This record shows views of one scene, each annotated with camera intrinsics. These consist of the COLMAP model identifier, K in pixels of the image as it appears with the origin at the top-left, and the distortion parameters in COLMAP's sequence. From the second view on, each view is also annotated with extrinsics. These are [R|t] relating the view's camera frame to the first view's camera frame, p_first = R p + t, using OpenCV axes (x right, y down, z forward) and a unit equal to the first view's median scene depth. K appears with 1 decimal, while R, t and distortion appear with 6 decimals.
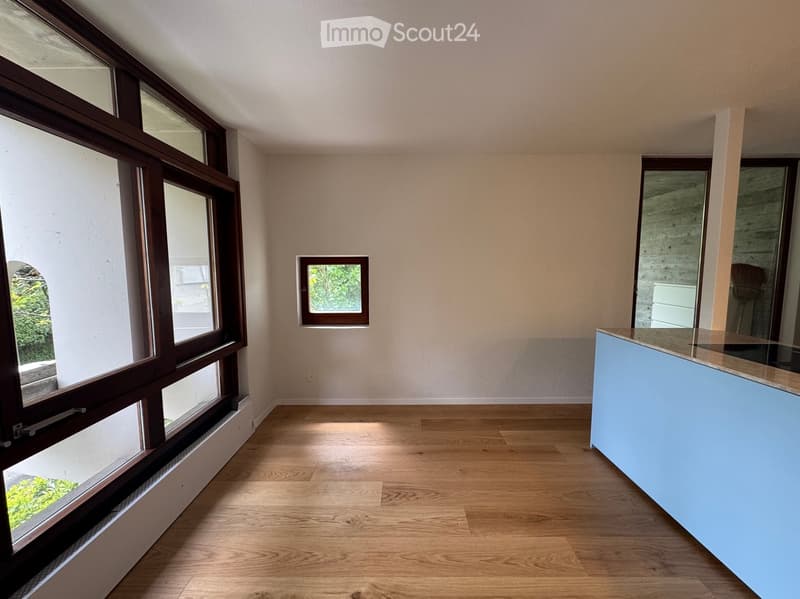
lens RADIAL K [[335.1, 0, 402.3], [0, 335.1, 300.8], [0, 0, 1]] dist [-0.001433, -0.000108]
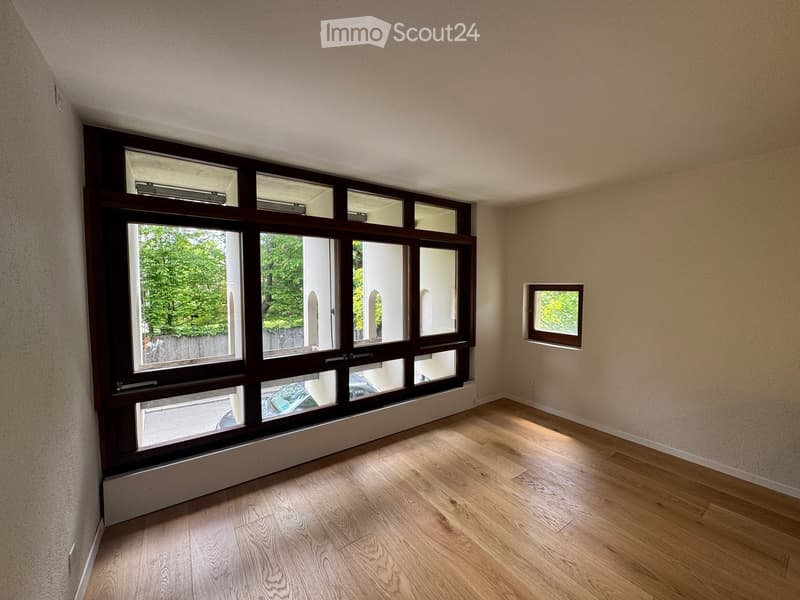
lens RADIAL K [[321.6, 0, 403.9], [0, 321.6, 300.4], [0, 0, 1]] dist [0.002769, 0.000473]
pose [[0.582764, 0.046869, -0.811288, 0.486123], [-0.082075, 0.996625, -0.001379, -0.037009], [0.808486, 0.067390, 0.584644, -0.088700]]
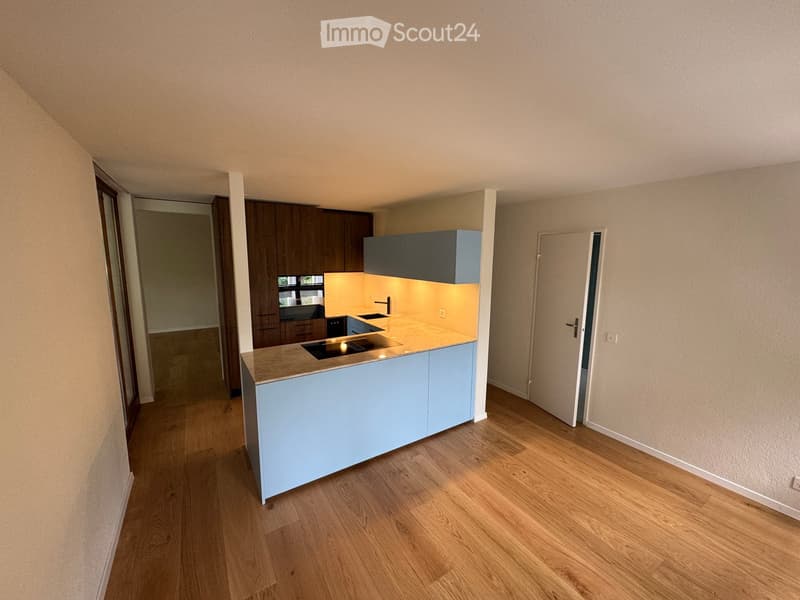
lens RADIAL K [[321.6, 0, 403.1], [0, 321.6, 298.1], [0, 0, 1]] dist [0.002769, 0.000473]
pose [[-0.560123, -0.111174, 0.820916, -0.298532], [0.076679, 0.979742, 0.185003, -0.244766], [-0.824853, 0.166571, -0.540251, 0.981838]]
